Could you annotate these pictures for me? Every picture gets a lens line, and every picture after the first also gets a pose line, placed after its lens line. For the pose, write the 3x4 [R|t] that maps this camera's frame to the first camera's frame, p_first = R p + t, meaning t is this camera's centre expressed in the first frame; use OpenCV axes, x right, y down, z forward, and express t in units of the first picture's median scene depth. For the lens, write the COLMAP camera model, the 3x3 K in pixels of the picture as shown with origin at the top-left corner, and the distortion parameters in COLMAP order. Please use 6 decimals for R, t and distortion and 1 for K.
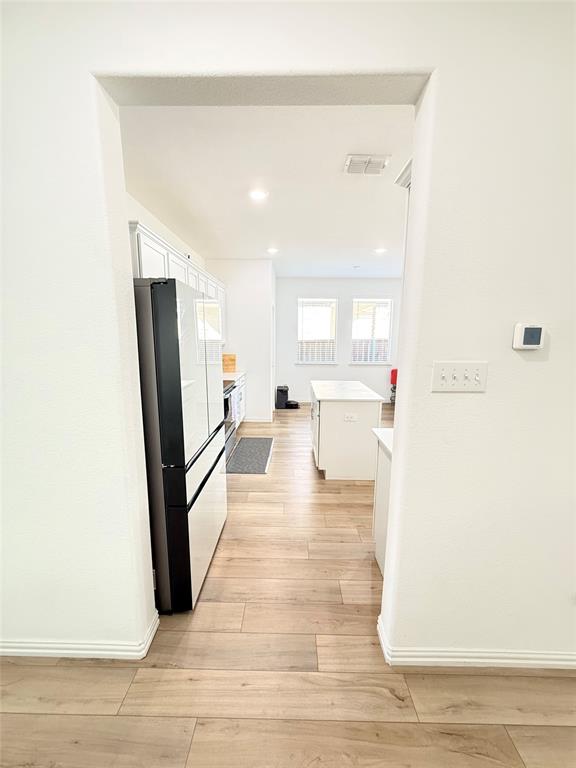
lens RADIAL K [[306.7, 0, 288.0], [0, 306.7, 384.0], [0, 0, 1]] dist [-0.000104, -0.000023]
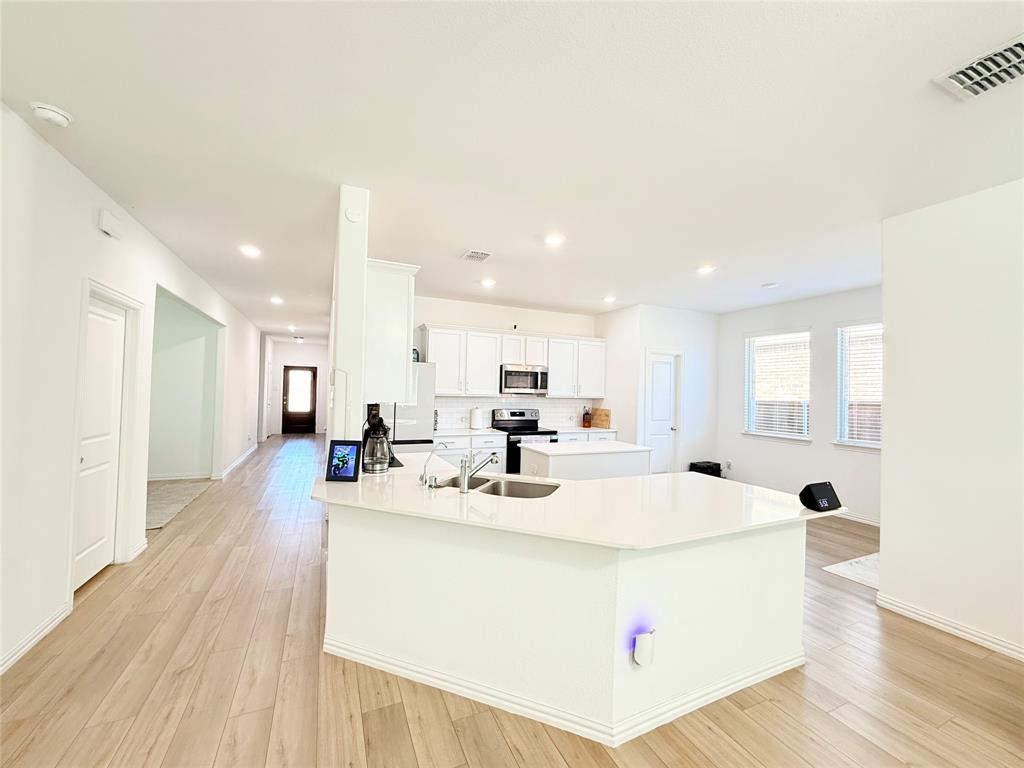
lens RADIAL K [[409.0, 0, 511.2], [0, 409.0, 381.0], [0, 0, 1]] dist [-0.000104, -0.000023]
pose [[0.432264, -0.018342, -0.901560, 0.635939], [-0.158072, 0.982771, -0.095783, -0.013314], [0.887784, 0.183915, 0.421917, 0.162926]]
